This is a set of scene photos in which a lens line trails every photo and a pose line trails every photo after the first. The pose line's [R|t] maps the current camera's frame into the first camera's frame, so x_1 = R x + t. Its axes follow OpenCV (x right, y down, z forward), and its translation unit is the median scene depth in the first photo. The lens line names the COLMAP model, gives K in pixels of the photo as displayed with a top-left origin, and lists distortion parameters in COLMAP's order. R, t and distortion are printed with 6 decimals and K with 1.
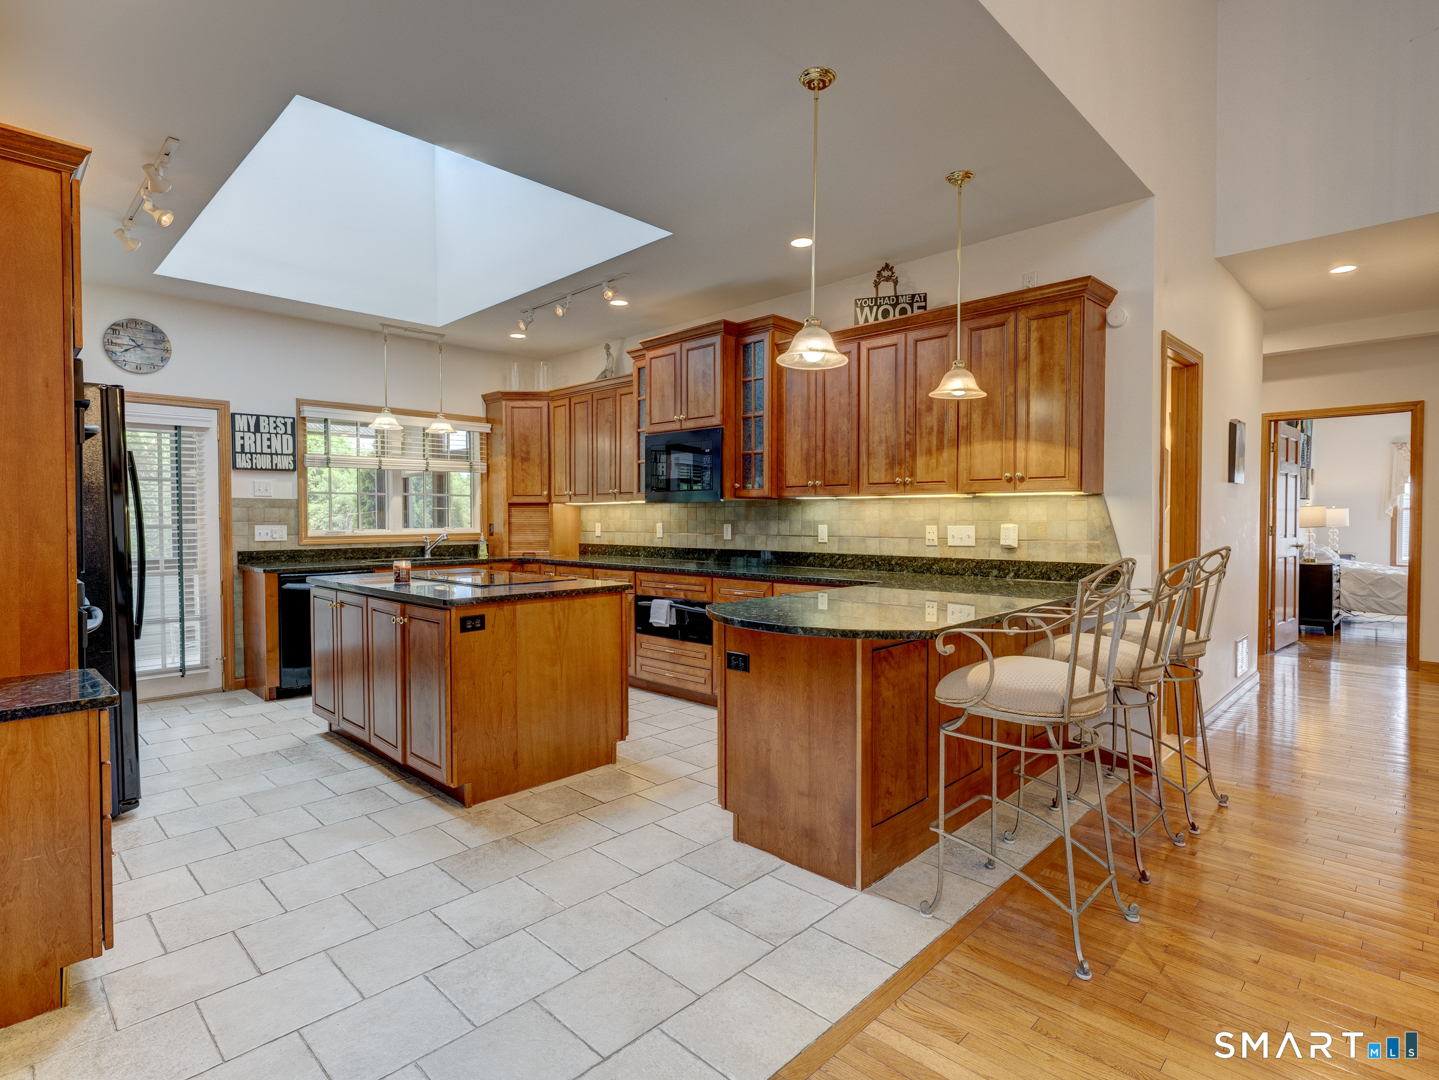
lens RADIAL K [[744.0, 0, 720.0], [0, 744.0, 535.6], [0, 0, 1]] dist [0.002074, -0.000299]
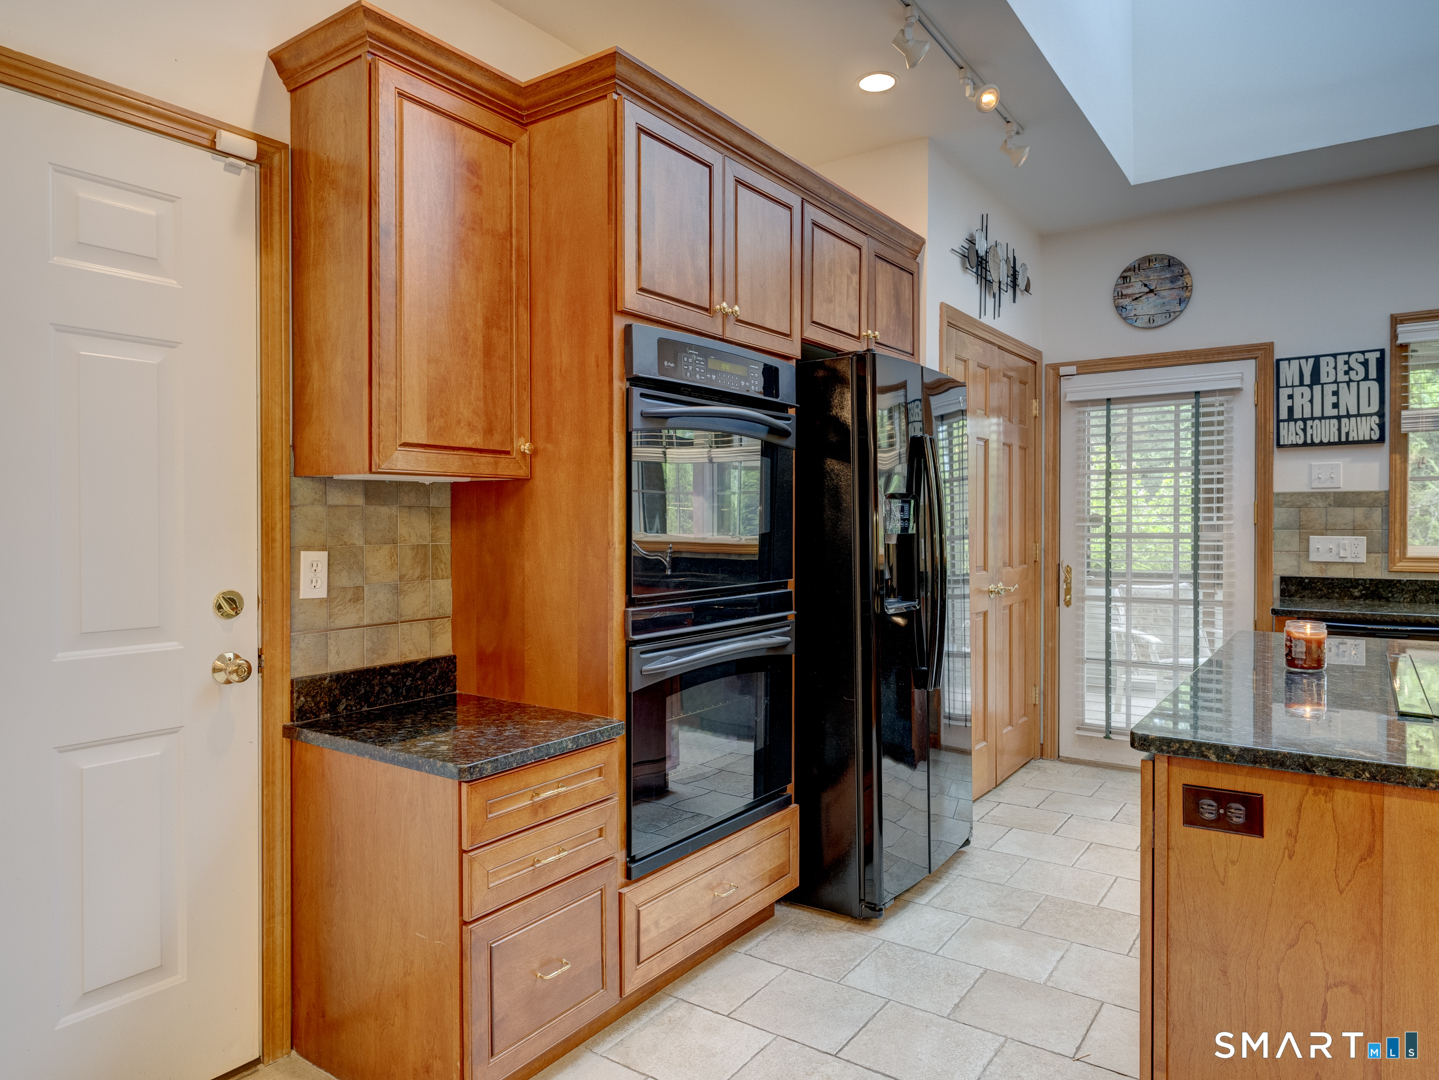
lens RADIAL K [[918.2, 0, 718.8], [0, 918.2, 534.6], [0, 0, 1]] dist [0.001219, -0.001594]
pose [[0.160447, 0.014205, -0.986942, 0.049694], [-0.022440, 0.999690, 0.010741, -0.012194], [0.986789, 0.020423, 0.160716, 0.408195]]
